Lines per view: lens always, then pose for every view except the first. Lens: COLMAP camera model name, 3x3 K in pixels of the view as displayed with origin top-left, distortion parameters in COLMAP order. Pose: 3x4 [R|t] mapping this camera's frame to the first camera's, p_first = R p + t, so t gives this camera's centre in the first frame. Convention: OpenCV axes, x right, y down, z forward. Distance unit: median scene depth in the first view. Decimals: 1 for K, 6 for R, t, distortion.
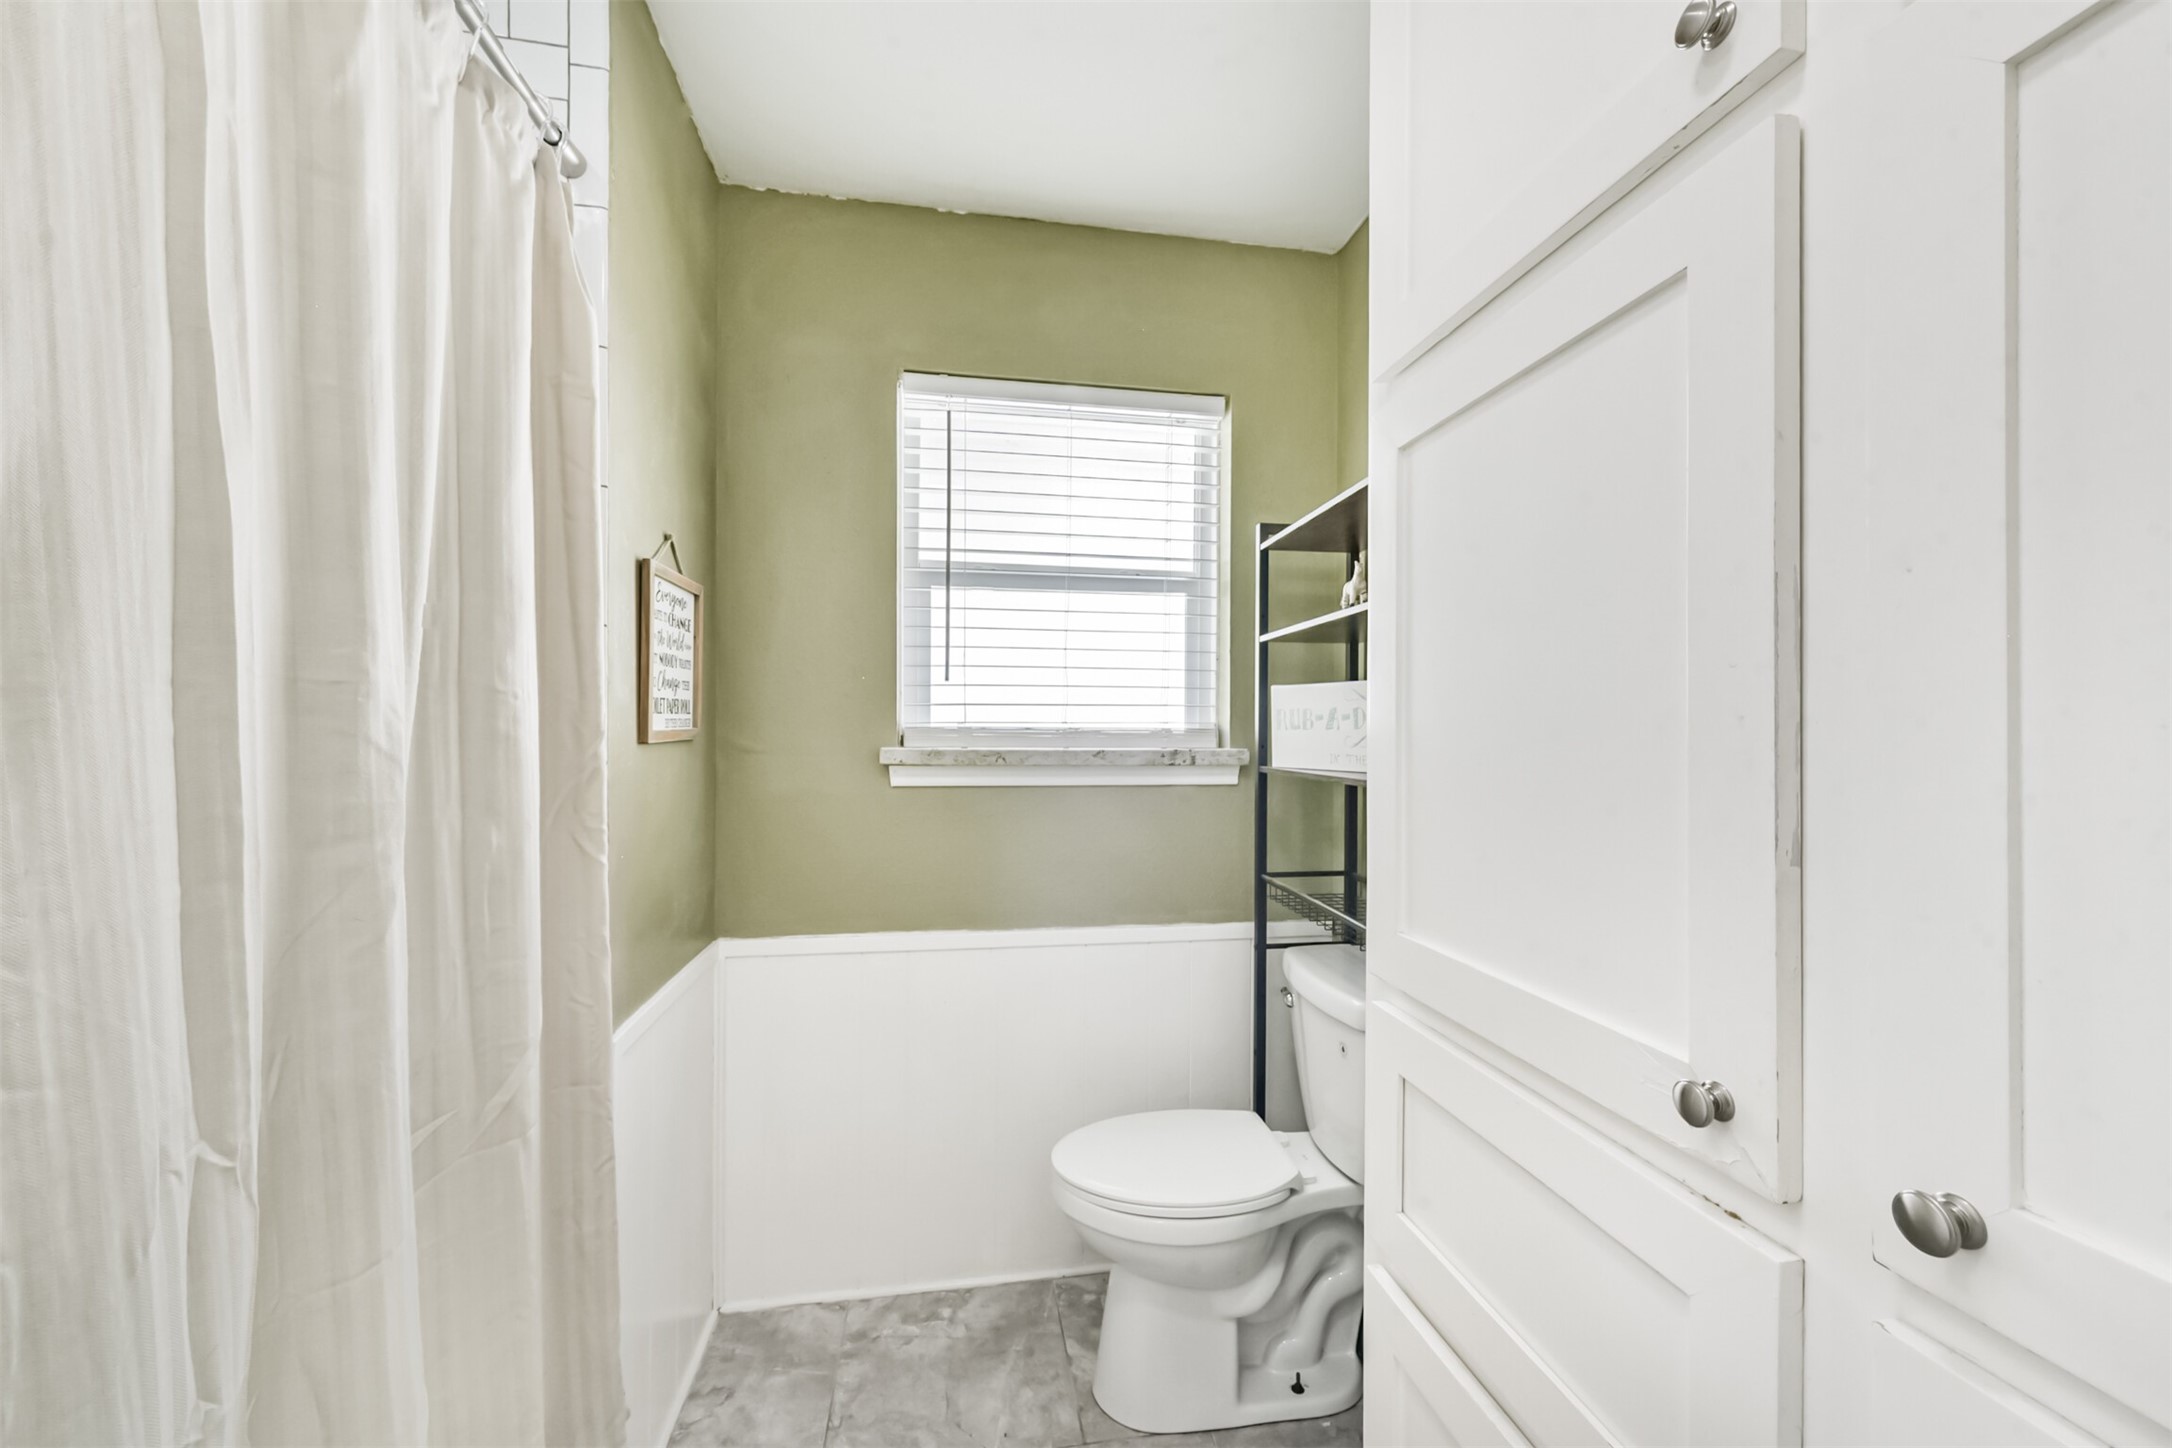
lens RADIAL K [[844.6, 0, 1085.7], [0, 844.6, 727.9], [0, 0, 1]] dist [-0.010630, -0.001070]
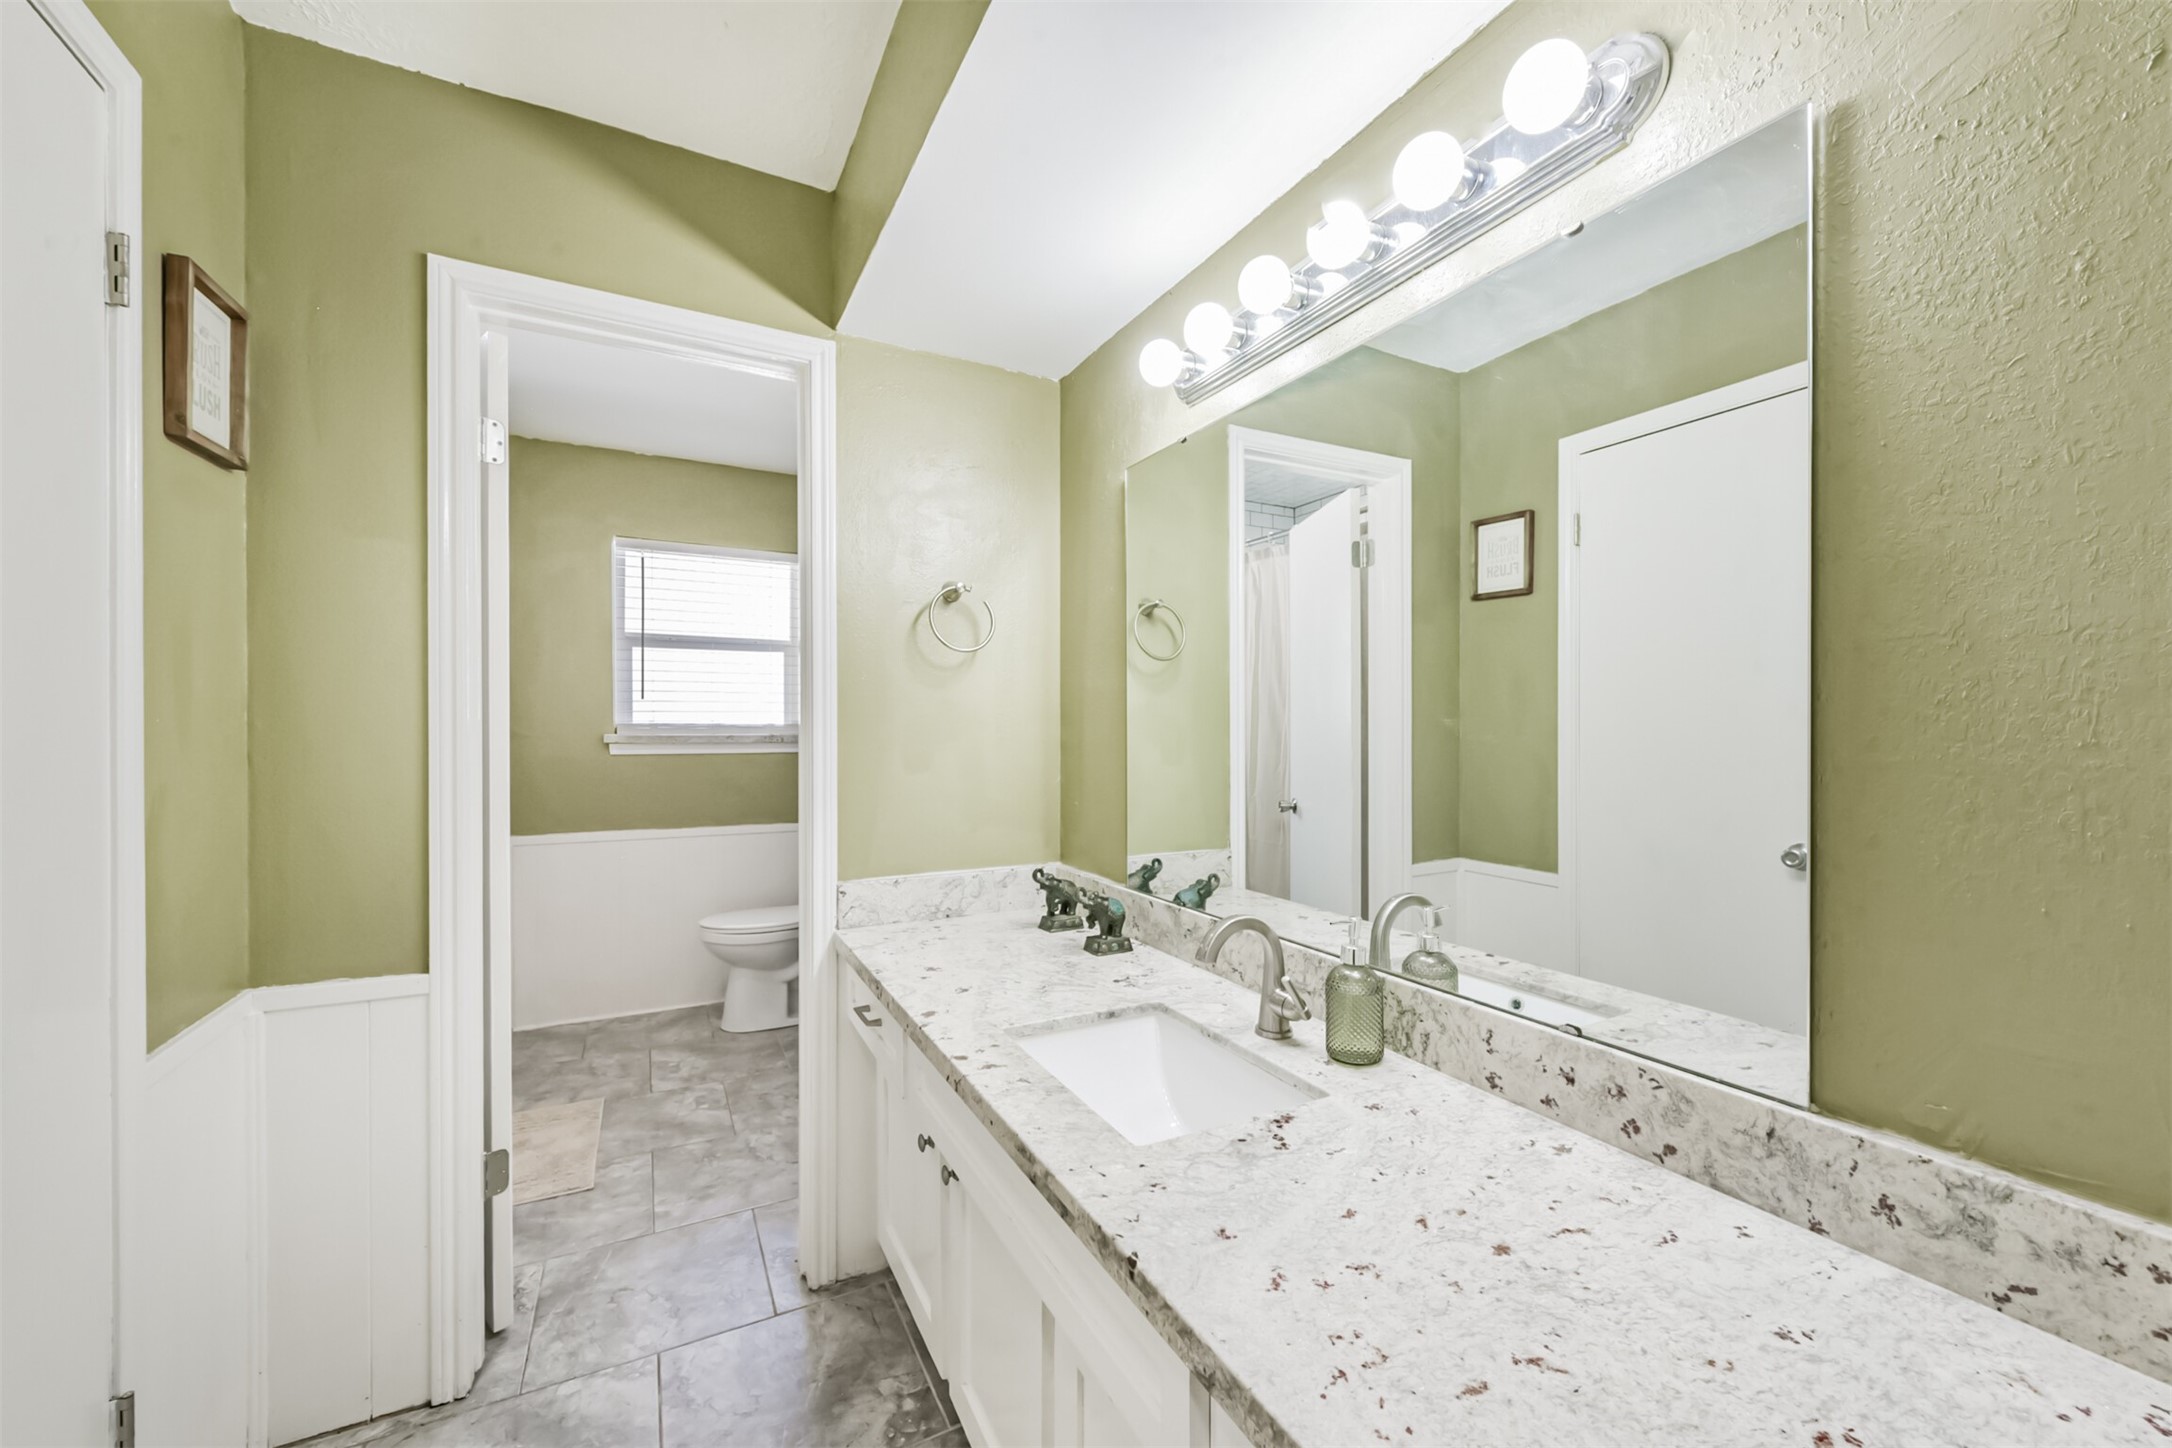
lens RADIAL K [[844.6, 0, 1093.2], [0, 844.6, 734.5], [0, 0, 1]] dist [-0.010630, -0.001070]
pose [[0.945288, -0.007249, 0.326157, 0.169664], [0.006220, 0.999972, 0.004198, 0.021196], [-0.326178, -0.001940, 0.945306, -1.083288]]
